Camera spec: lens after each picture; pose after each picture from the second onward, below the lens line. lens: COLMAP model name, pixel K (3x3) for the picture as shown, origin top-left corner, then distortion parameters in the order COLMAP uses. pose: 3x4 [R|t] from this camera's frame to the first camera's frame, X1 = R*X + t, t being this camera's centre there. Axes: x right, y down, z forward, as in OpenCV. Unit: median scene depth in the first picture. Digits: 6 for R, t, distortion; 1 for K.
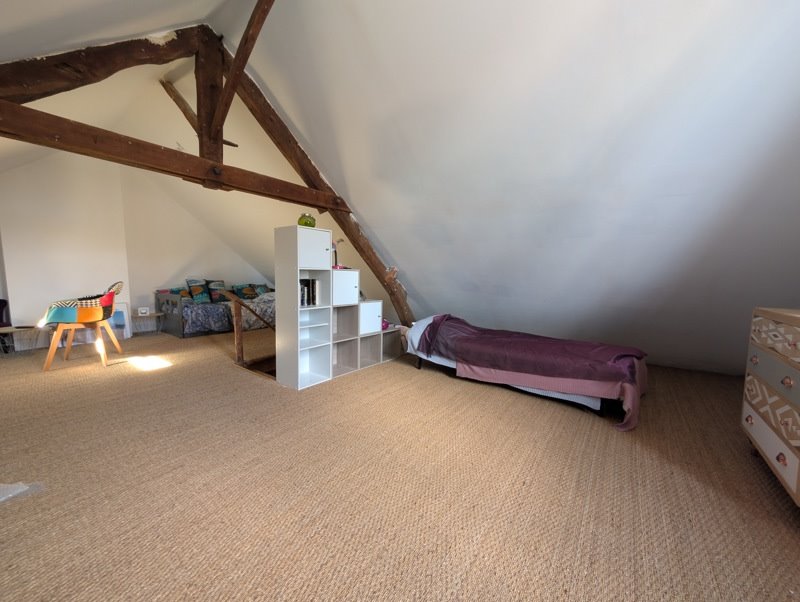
lens RADIAL K [[305.0, 0, 401.1], [0, 305.0, 303.5], [0, 0, 1]] dist [-0.000793, -0.000124]
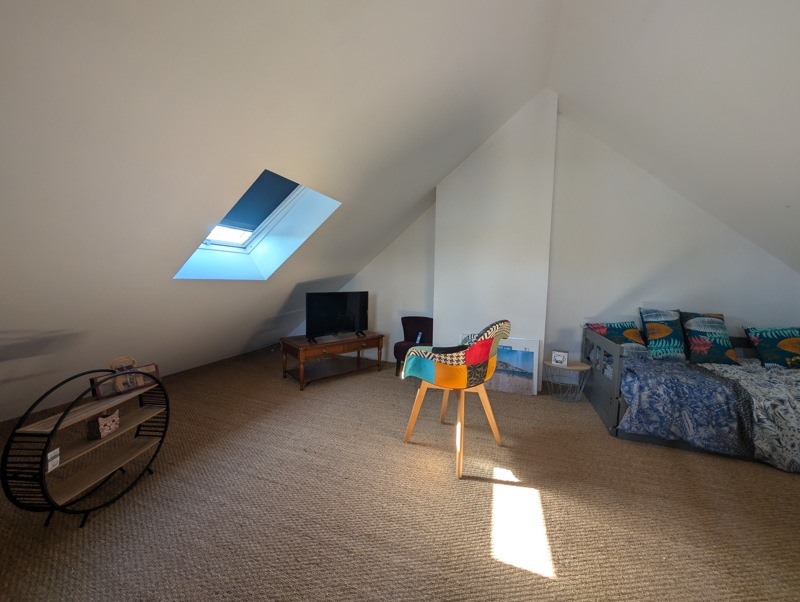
lens RADIAL K [[305.0, 0, 401.1], [0, 305.0, 303.5], [0, 0, 1]] dist [-0.000793, -0.000124]
pose [[0.285882, 0.068588, -0.955807, -0.336358], [-0.102890, 0.993866, 0.040544, -0.071761], [0.952725, 0.086752, 0.291186, 0.477353]]
